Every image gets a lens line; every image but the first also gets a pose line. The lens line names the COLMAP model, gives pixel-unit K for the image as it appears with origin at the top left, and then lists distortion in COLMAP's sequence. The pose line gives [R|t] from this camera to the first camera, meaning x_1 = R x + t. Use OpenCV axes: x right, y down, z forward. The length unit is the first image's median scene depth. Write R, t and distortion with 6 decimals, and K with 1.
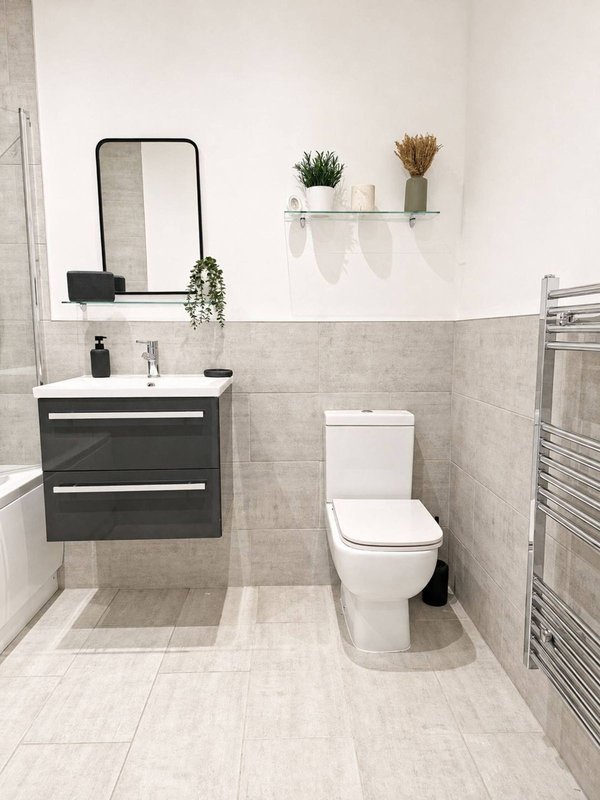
lens RADIAL K [[547.4, 0, 300.3], [0, 547.4, 400.1], [0, 0, 1]] dist [0.031305, -0.057096]
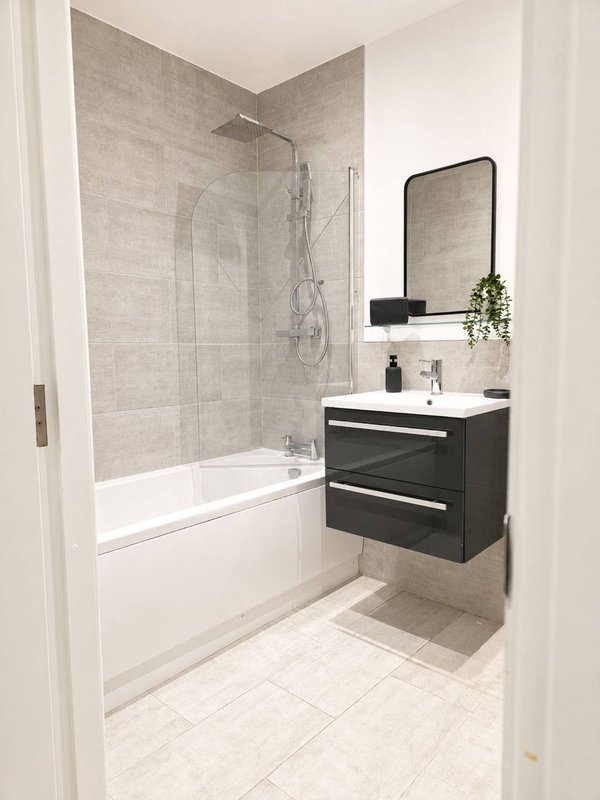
lens RADIAL K [[547.4, 0, 300.3], [0, 547.4, 400.1], [0, 0, 1]] dist [0.031305, -0.057096]
pose [[0.701541, 0.057708, -0.710289, 0.294115], [-0.074994, 0.997160, 0.006945, -0.019999], [0.708673, 0.048395, 0.703876, 0.093682]]
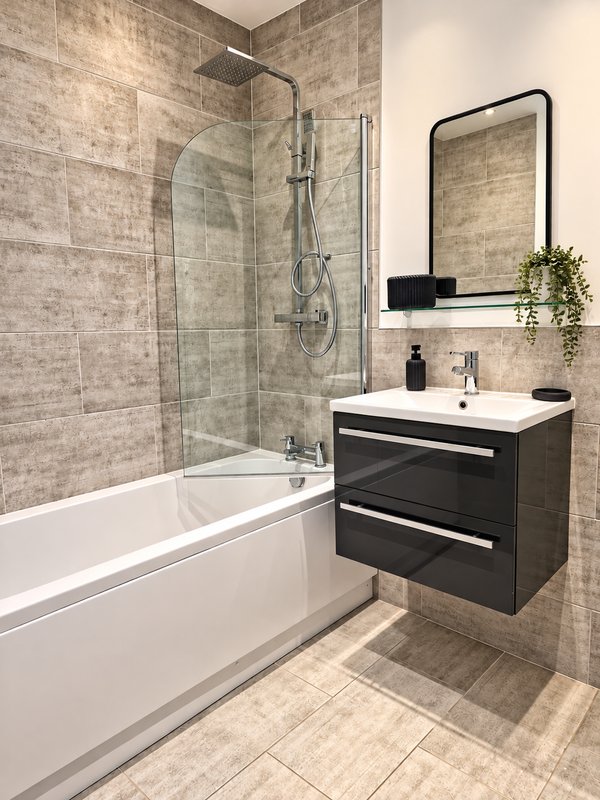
lens RADIAL K [[539.3, 0, 300.8], [0, 539.3, 392.6], [0, 0, 1]] dist [0.040550, -0.026233]
pose [[0.704797, 0.078299, -0.705075, 0.143049], [-0.069931, 0.996718, 0.040782, -0.061466], [0.705954, 0.020564, 0.707959, 0.225328]]
